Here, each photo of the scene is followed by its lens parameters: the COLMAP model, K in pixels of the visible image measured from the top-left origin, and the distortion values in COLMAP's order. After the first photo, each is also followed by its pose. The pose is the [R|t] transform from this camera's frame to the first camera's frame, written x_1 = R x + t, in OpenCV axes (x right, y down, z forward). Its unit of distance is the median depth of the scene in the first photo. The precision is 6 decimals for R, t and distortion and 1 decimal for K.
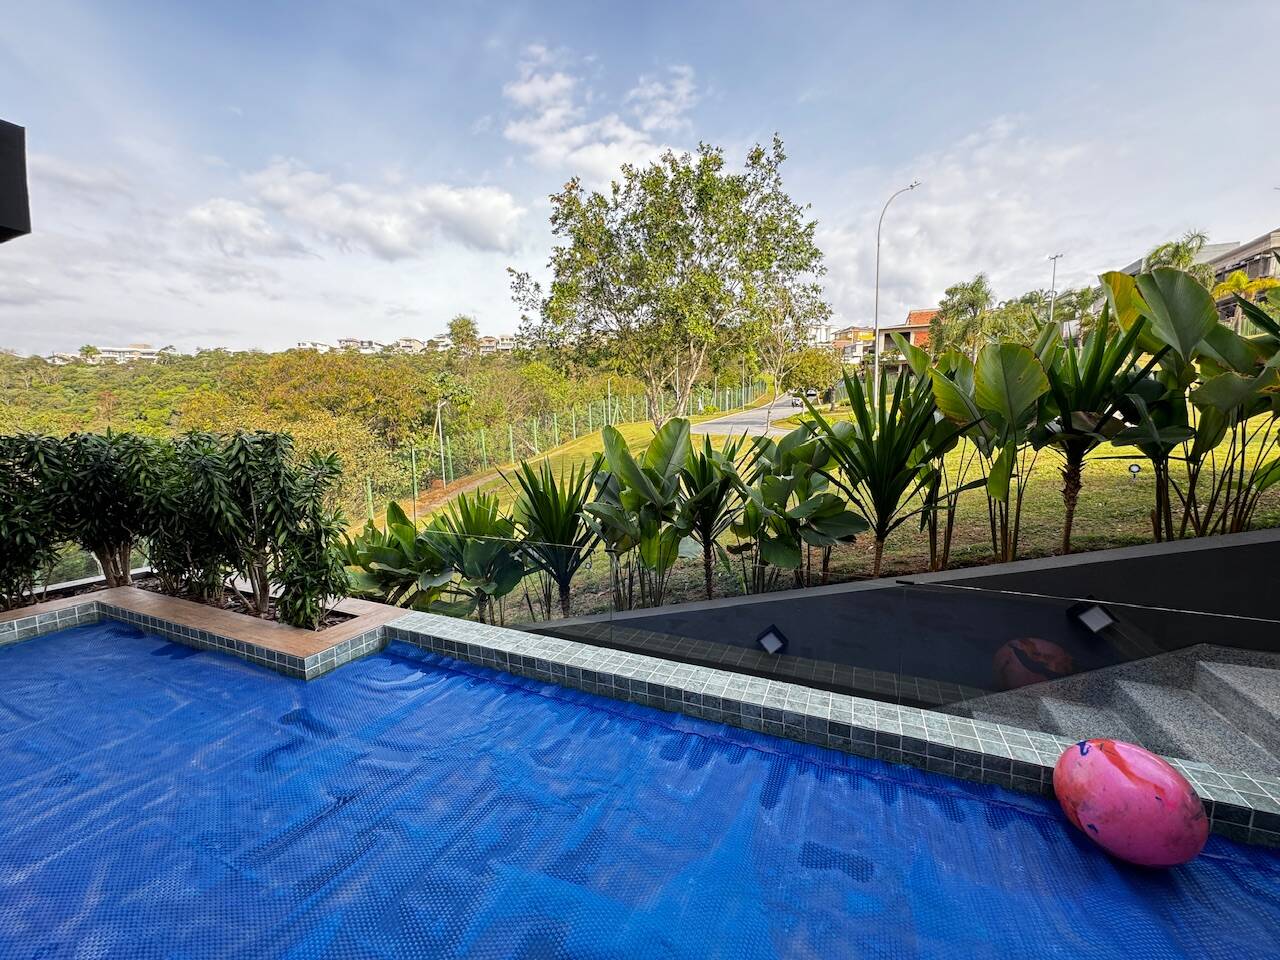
lens RADIAL K [[511.1, 0, 640.2], [0, 511.1, 471.3], [0, 0, 1]] dist [-0.005511, 0.000814]
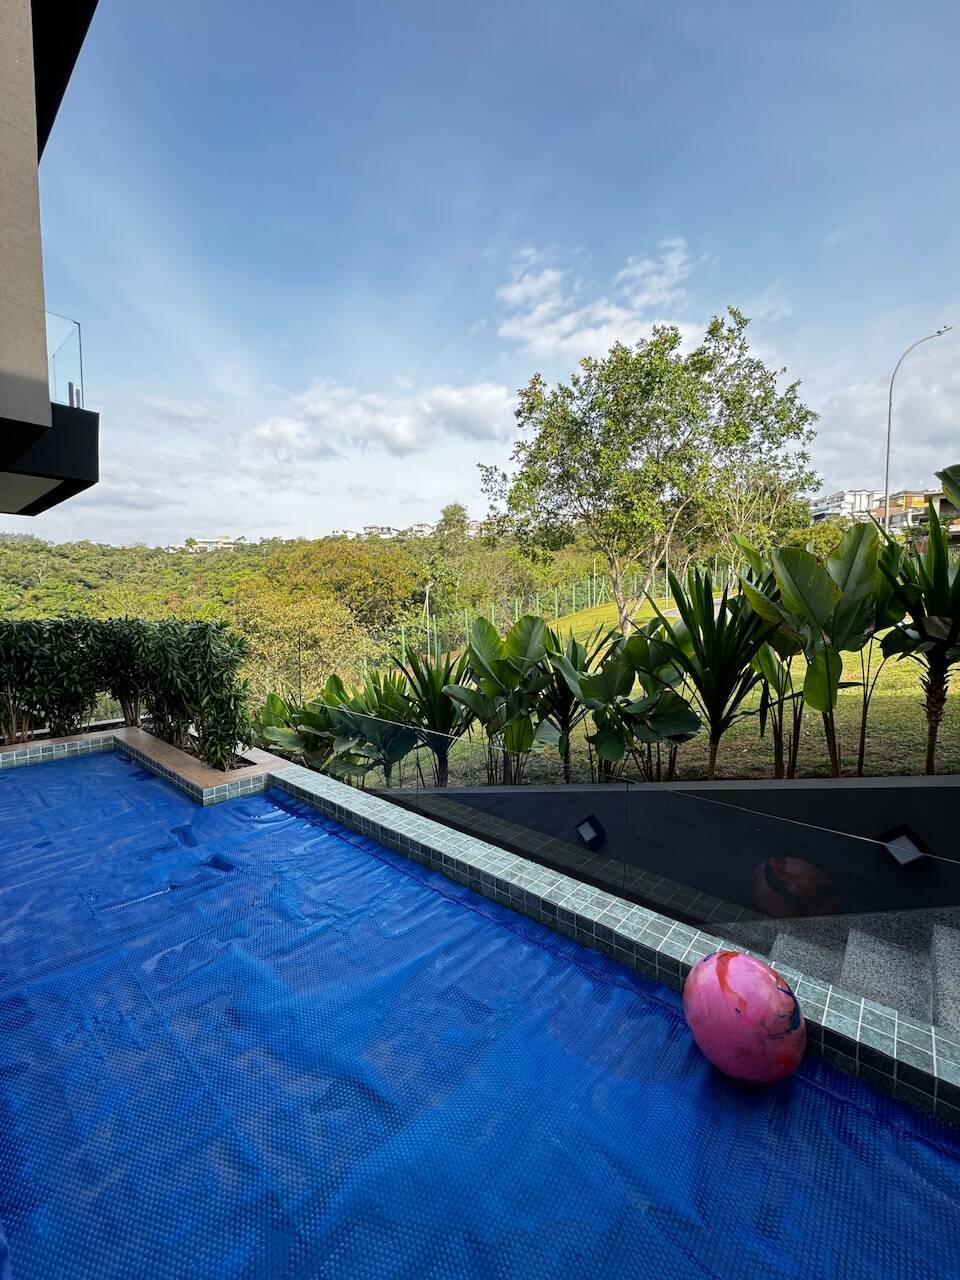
lens RADIAL K [[511.1, 0, 479.7], [0, 511.1, 631.0], [0, 0, 1]] dist [-0.005511, 0.000814]
pose [[0.953888, 0.025475, -0.299080, 0.103922], [-0.036274, 0.998873, -0.030613, -0.009714], [0.297963, 0.040050, 0.953737, -0.022445]]
